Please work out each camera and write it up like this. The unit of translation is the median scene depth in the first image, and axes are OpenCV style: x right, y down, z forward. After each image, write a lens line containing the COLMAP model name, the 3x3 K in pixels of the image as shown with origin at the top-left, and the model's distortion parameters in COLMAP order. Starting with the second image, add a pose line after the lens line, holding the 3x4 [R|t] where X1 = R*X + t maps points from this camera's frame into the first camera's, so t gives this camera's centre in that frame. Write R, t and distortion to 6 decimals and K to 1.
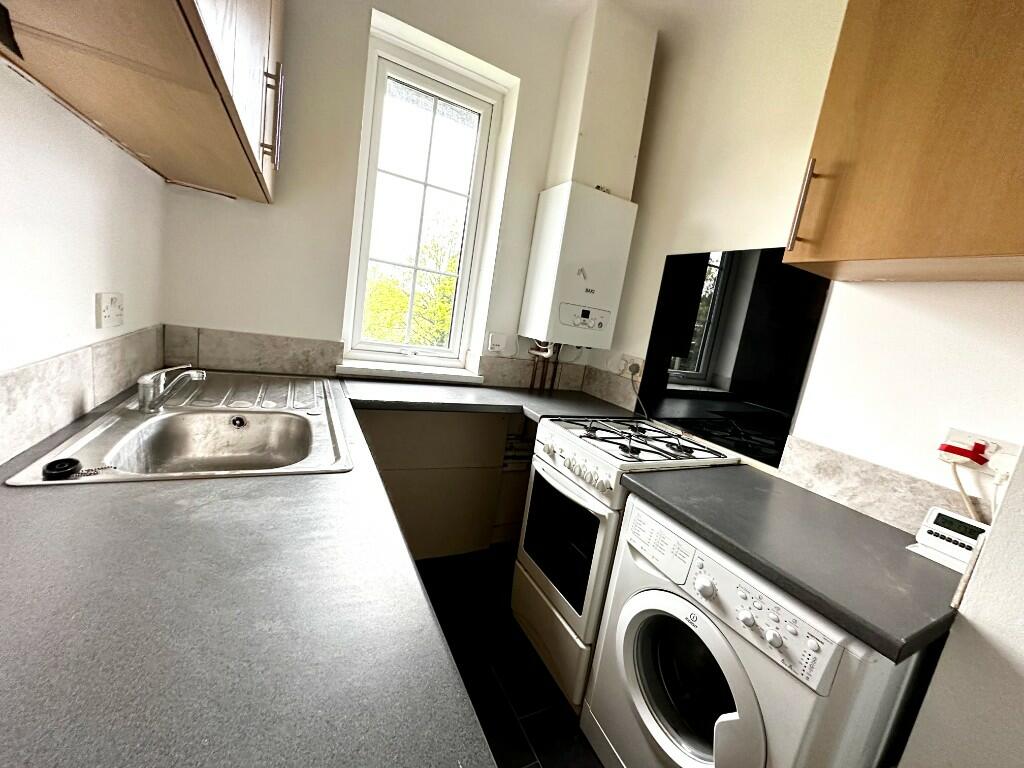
lens RADIAL K [[407.5, 0, 514.4], [0, 407.5, 381.8], [0, 0, 1]] dist [-0.002828, -0.000467]
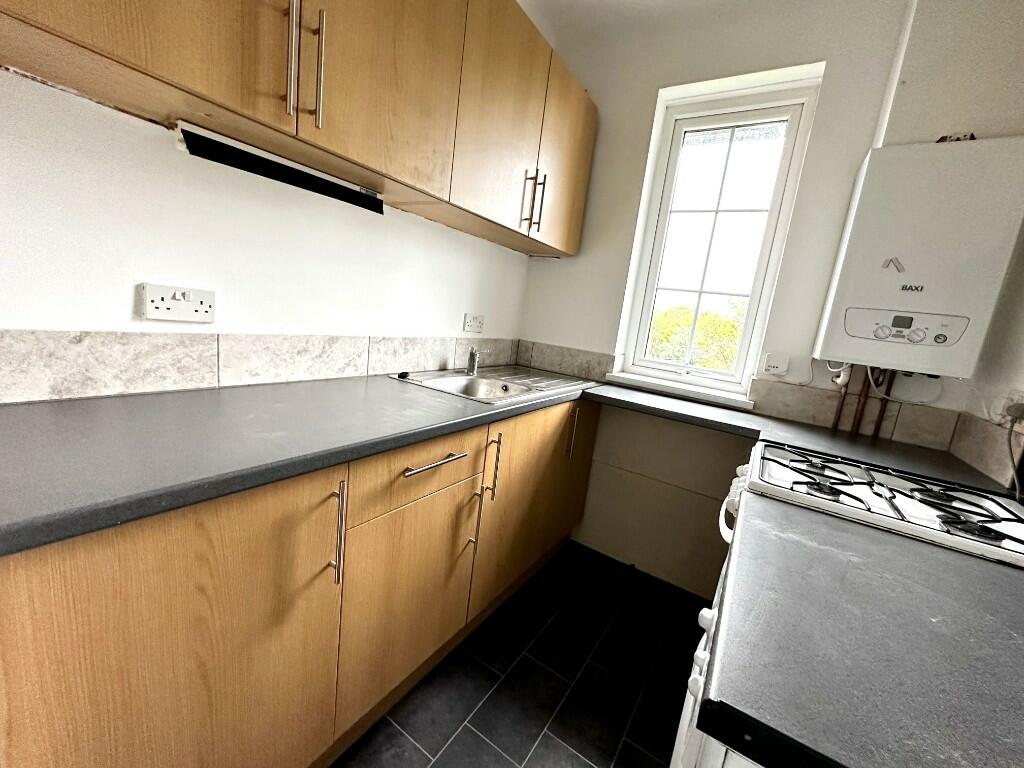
lens RADIAL K [[407.5, 0, 514.4], [0, 407.5, 381.8], [0, 0, 1]] dist [-0.002828, -0.000467]
pose [[0.510708, 0.054280, -0.858039, 0.455195], [-0.183916, 0.981801, -0.047358, 0.089537], [0.839852, 0.181993, 0.511397, 0.124120]]
